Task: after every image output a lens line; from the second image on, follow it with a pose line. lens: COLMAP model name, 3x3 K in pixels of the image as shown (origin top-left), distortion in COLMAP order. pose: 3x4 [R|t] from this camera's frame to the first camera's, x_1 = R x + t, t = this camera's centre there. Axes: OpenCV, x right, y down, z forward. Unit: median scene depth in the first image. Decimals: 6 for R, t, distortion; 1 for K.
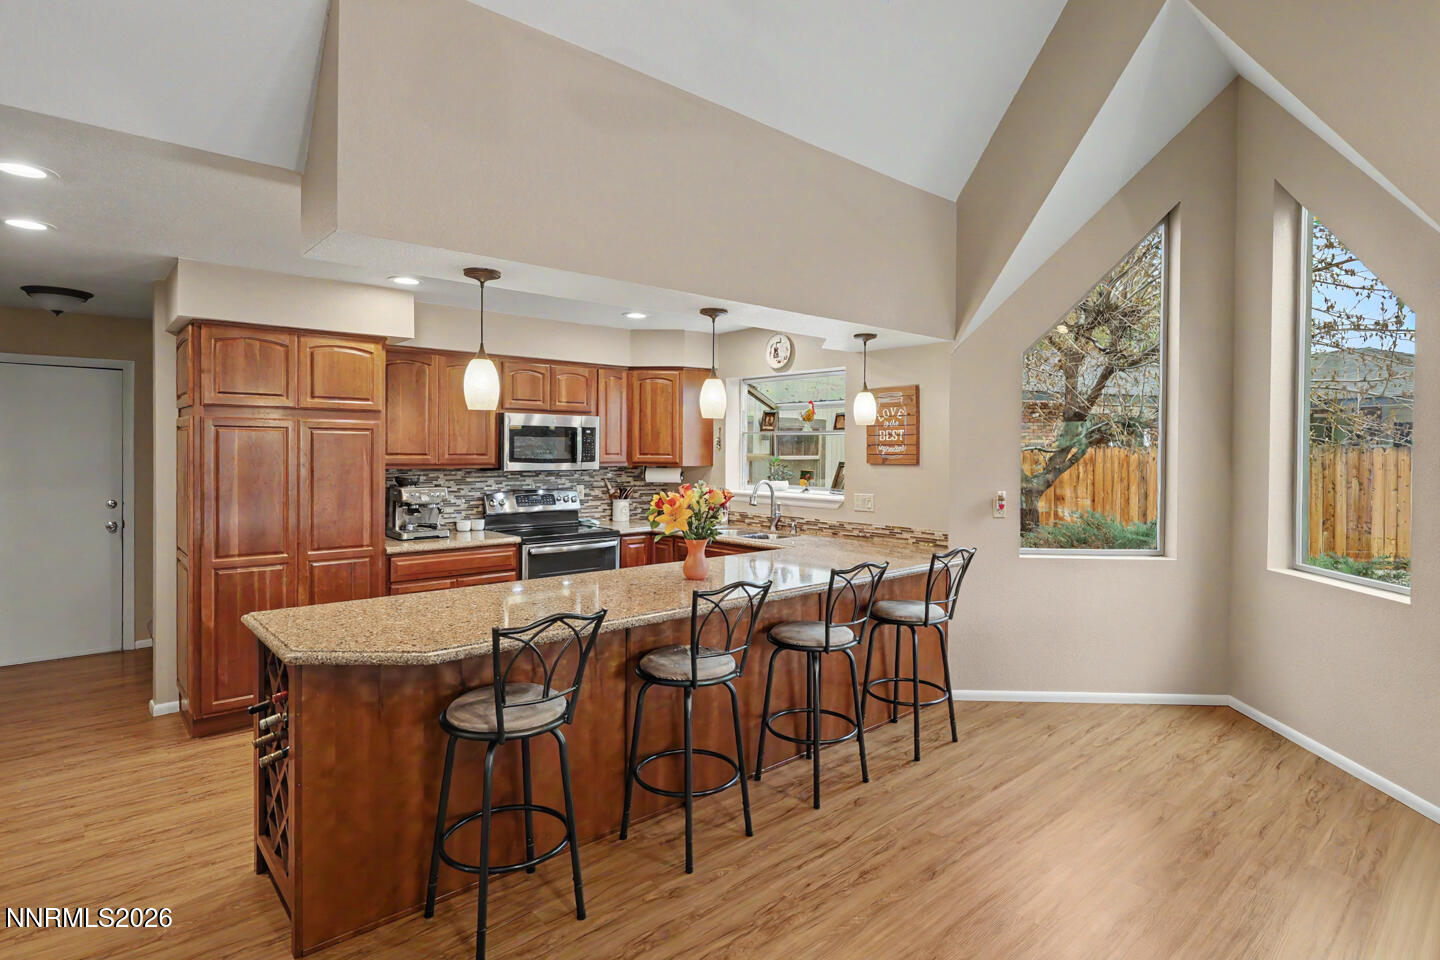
lens RADIAL K [[732.1, 0, 723.9], [0, 732.1, 453.6], [0, 0, 1]] dist [-0.002397, 0.001176]
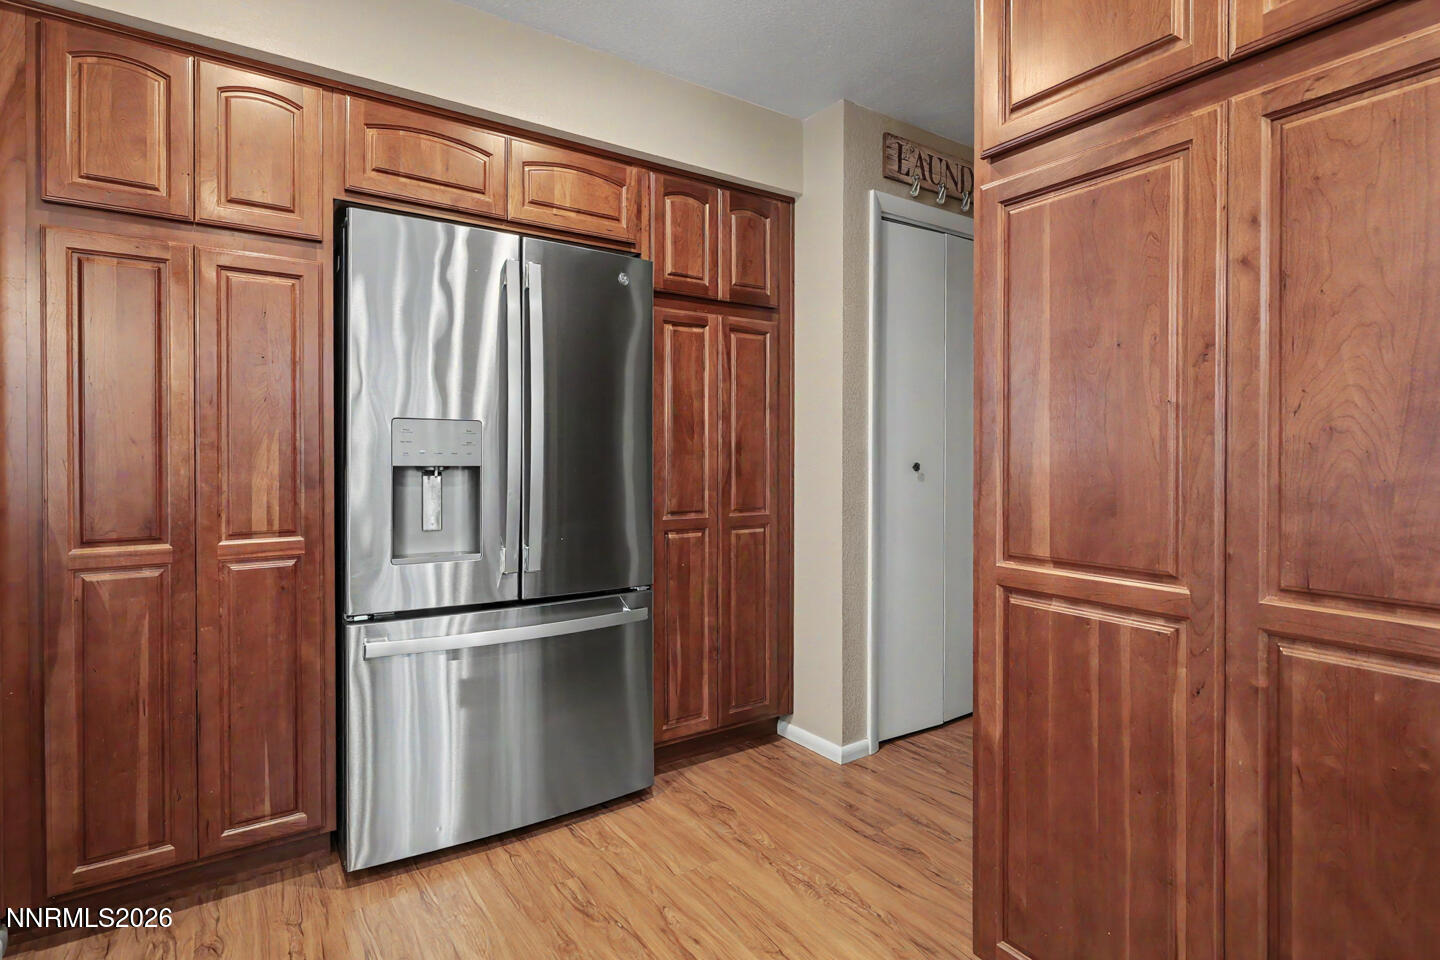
lens RADIAL K [[732.1, 0, 725.9], [0, 732.1, 468.6], [0, 0, 1]] dist [-0.002397, 0.001176]
pose [[-0.114384, 0.008921, -0.993397, -0.275984], [-0.005450, 0.999939, 0.009607, 0.084234], [0.993422, 0.006513, -0.114328, 0.805594]]
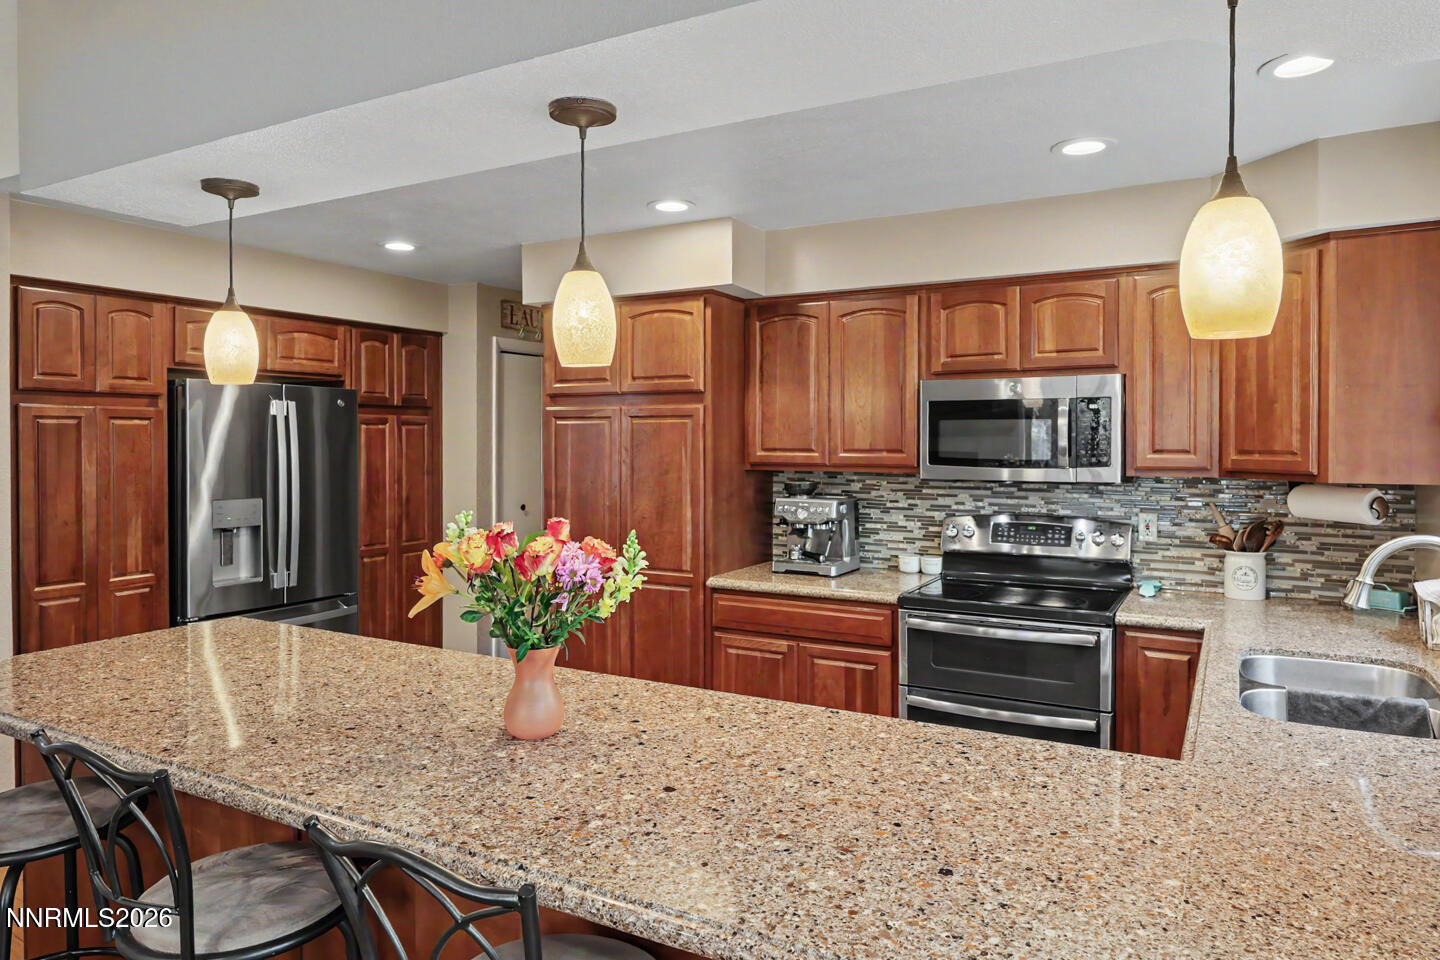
lens RADIAL K [[924.3, 0, 736.7], [0, 924.3, 455.0], [0, 0, 1]] dist [0.012550, -0.001629]
pose [[0.348769, 0.007093, -0.937182, 0.418615], [-0.004229, 0.999973, 0.005994, 0.000737], [0.937199, 0.001873, 0.348789, 0.722686]]
